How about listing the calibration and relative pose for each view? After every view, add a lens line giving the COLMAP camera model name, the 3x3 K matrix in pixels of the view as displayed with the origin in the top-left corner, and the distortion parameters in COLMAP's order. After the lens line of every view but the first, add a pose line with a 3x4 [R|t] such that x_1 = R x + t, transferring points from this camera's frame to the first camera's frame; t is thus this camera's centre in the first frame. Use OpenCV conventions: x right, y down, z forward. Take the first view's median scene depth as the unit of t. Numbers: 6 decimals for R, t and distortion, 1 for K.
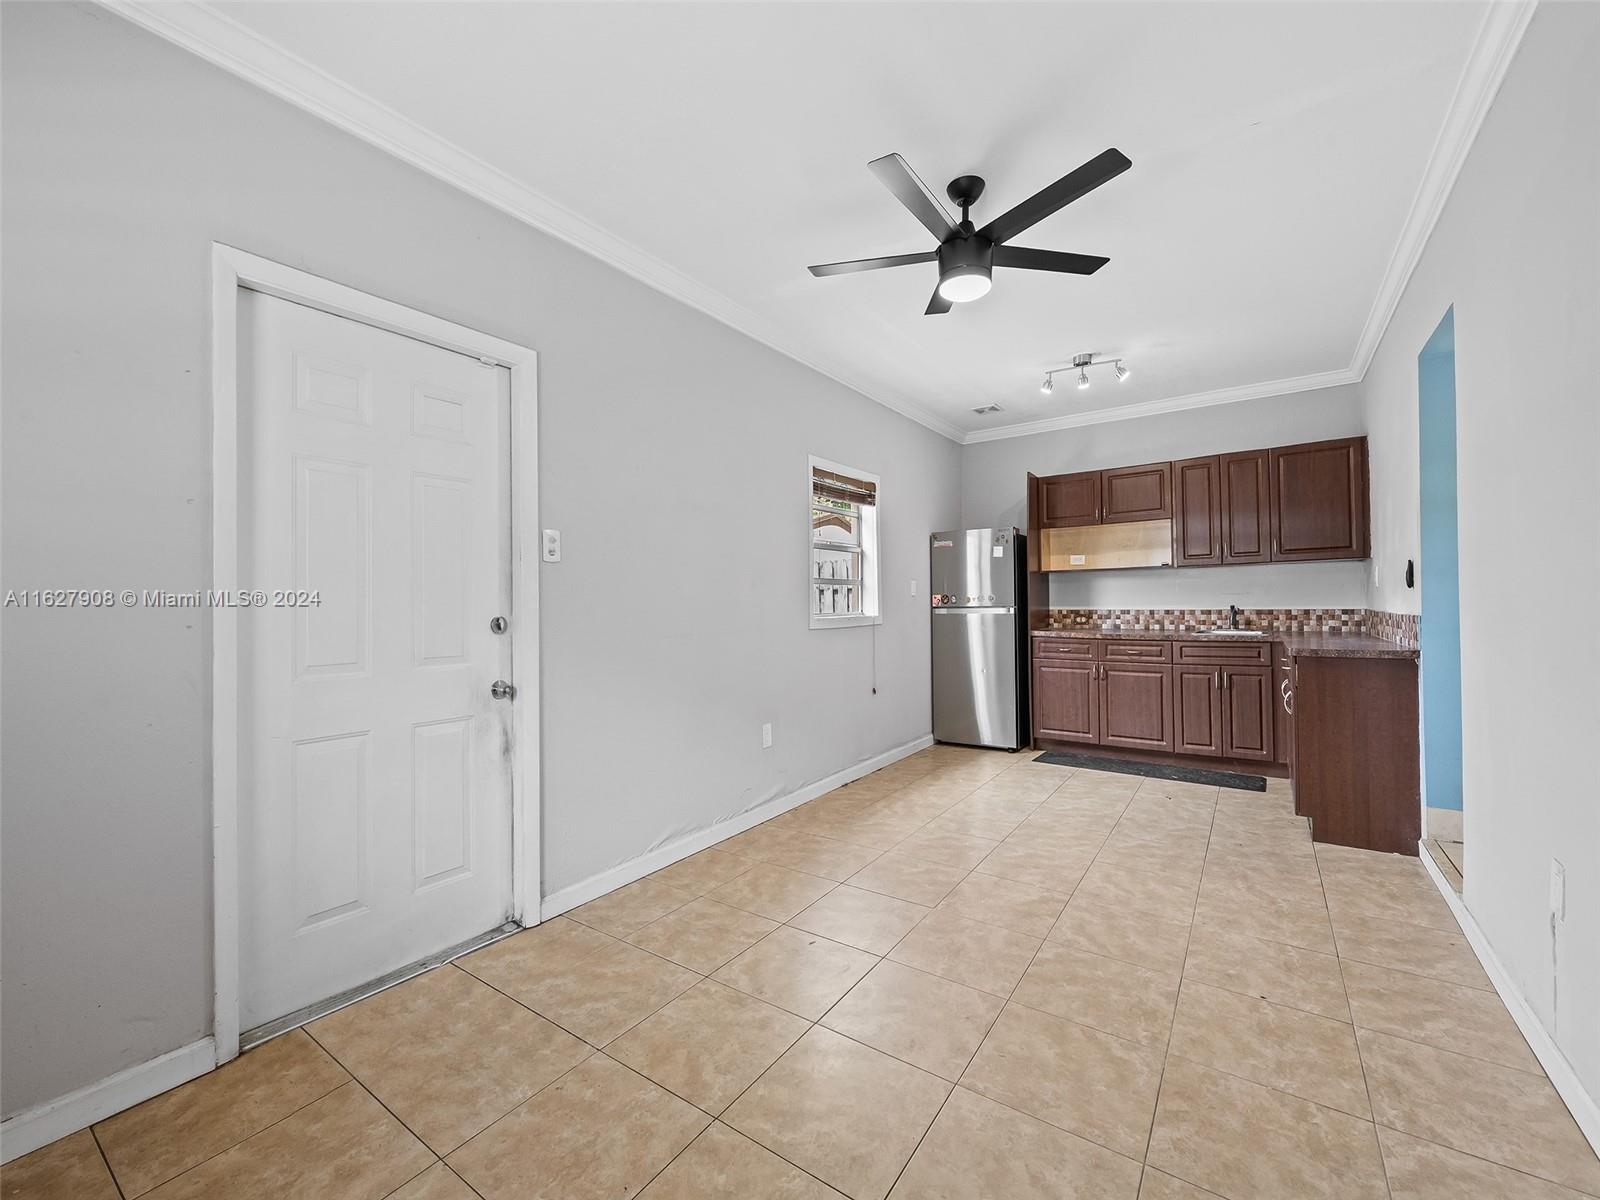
lens RADIAL K [[659.5, 0, 797.2], [0, 659.5, 598.6], [0, 0, 1]] dist [0.004212, -0.001305]
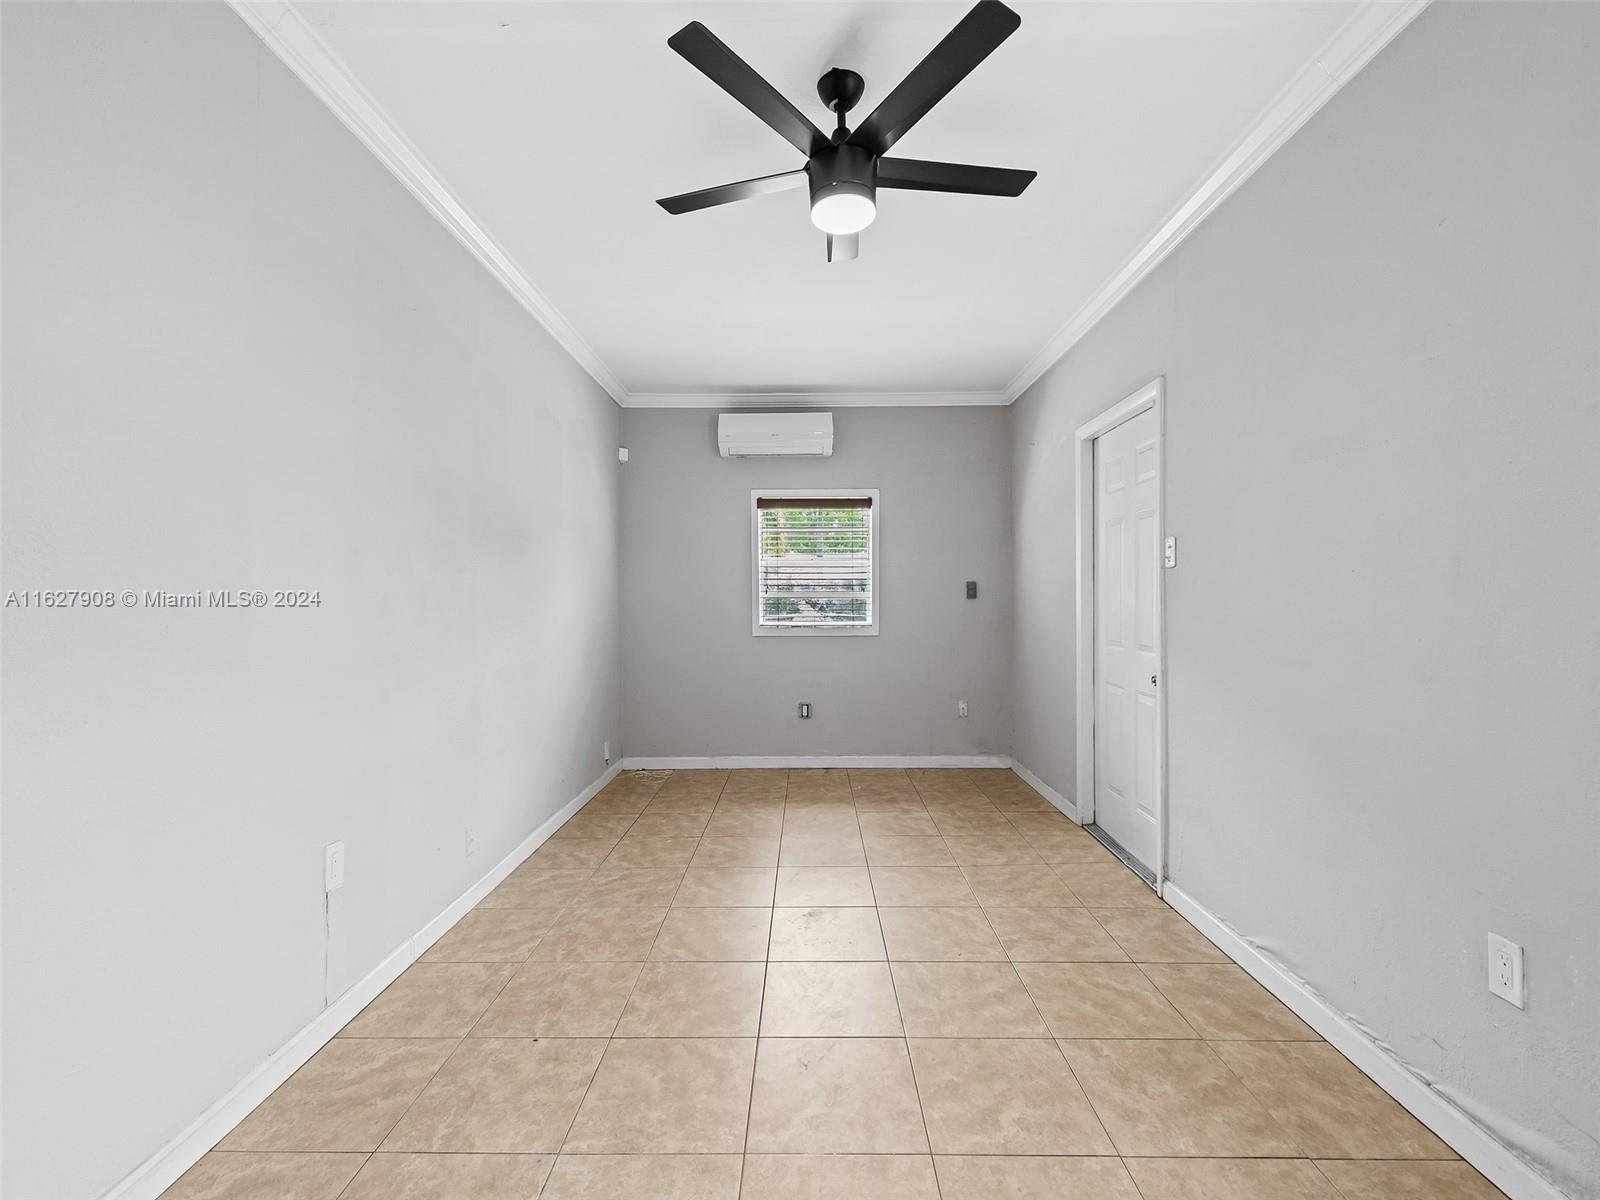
lens RADIAL K [[697.2, 0, 800.7], [0, 697.2, 597.3], [0, 0, 1]] dist [-0.001145, -0.000753]
pose [[-0.826507, 0.010605, -0.562826, 0.906283], [0.012253, 0.999925, 0.000847, -0.020318], [0.562793, -0.006196, -0.826575, 1.954003]]
